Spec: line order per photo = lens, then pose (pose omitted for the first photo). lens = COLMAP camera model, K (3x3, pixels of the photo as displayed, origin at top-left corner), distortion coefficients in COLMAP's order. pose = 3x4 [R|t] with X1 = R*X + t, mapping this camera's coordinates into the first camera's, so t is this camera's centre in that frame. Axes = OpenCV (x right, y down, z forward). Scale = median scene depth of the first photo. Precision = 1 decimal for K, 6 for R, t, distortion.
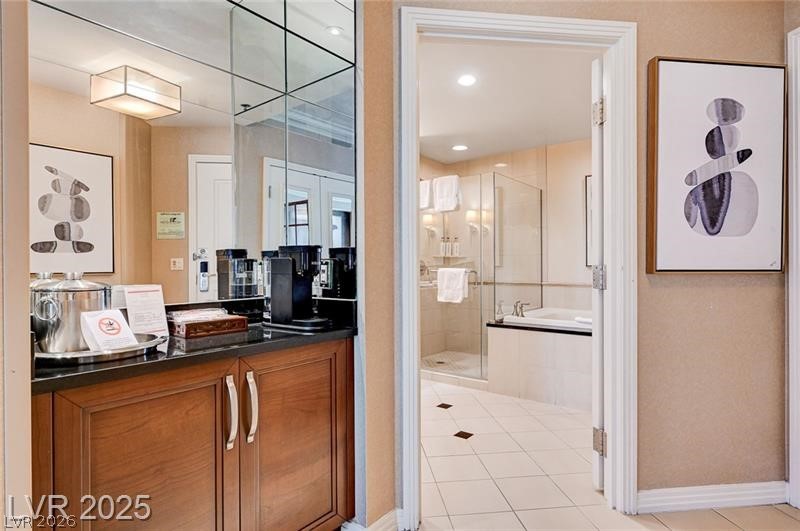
lens RADIAL K [[430.6, 0, 402.7], [0, 430.6, 269.8], [0, 0, 1]] dist [-0.003421, -0.001087]
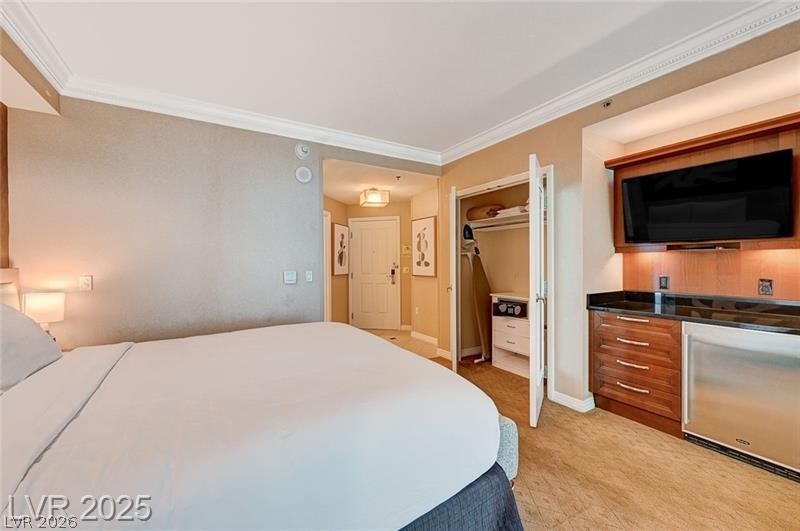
lens RADIAL K [[325.1, 0, 403.2], [0, 325.1, 263.8], [0, 0, 1]] dist [0.001229, 0.000192]
pose [[0.341428, -0.000832, 0.939908, -0.980520], [0.010481, 0.999941, -0.002922, -0.042641], [-0.939850, 0.010849, 0.341416, -0.307715]]
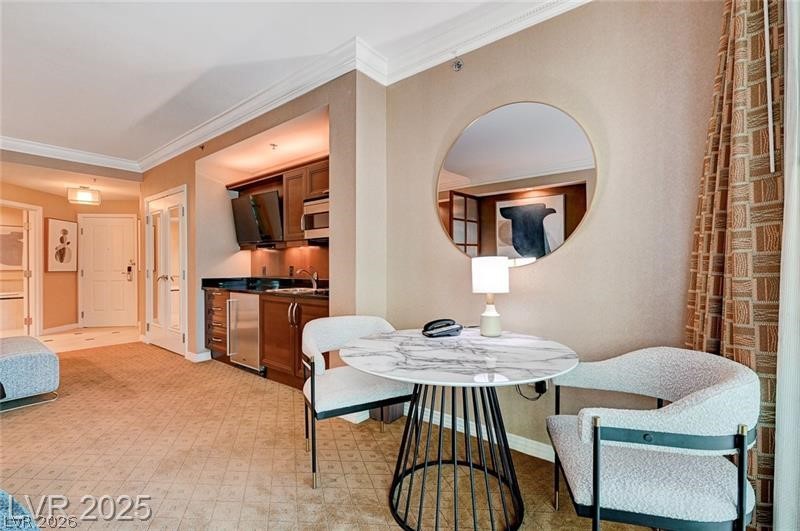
lens RADIAL K [[358.0, 0, 402.2], [0, 358.0, 266.7], [0, 0, 1]] dist [-0.001050, -0.000112]
pose [[-0.004441, 0.004326, 0.999981, -1.279399], [0.009518, 0.999946, -0.004284, 0.000323], [-0.999945, 0.009499, -0.004482, -1.053118]]
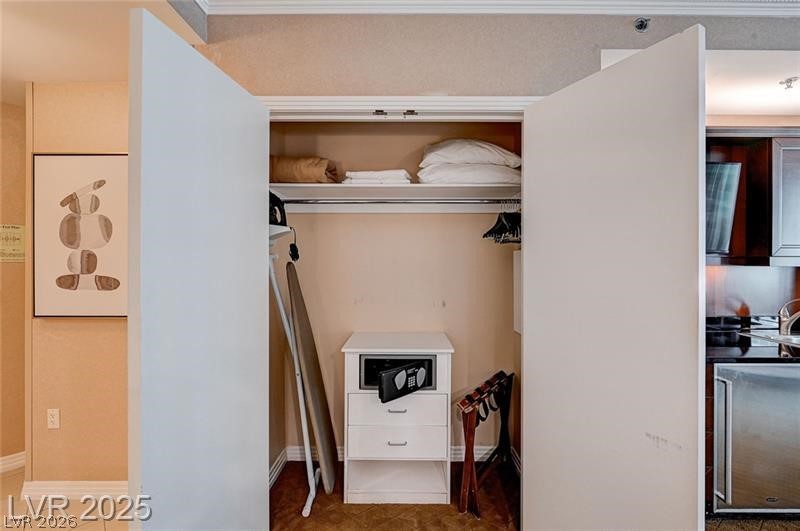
lens RADIAL K [[345.9, 0, 400.0], [0, 345.9, 265.5], [0, 0, 1]] dist [-0.000507, -0.000351]
pose [[-0.619014, 0.000438, 0.785380, -0.376017], [0.005489, 0.999978, 0.003769, -0.069230], [-0.785361, 0.006644, -0.619003, 0.023528]]
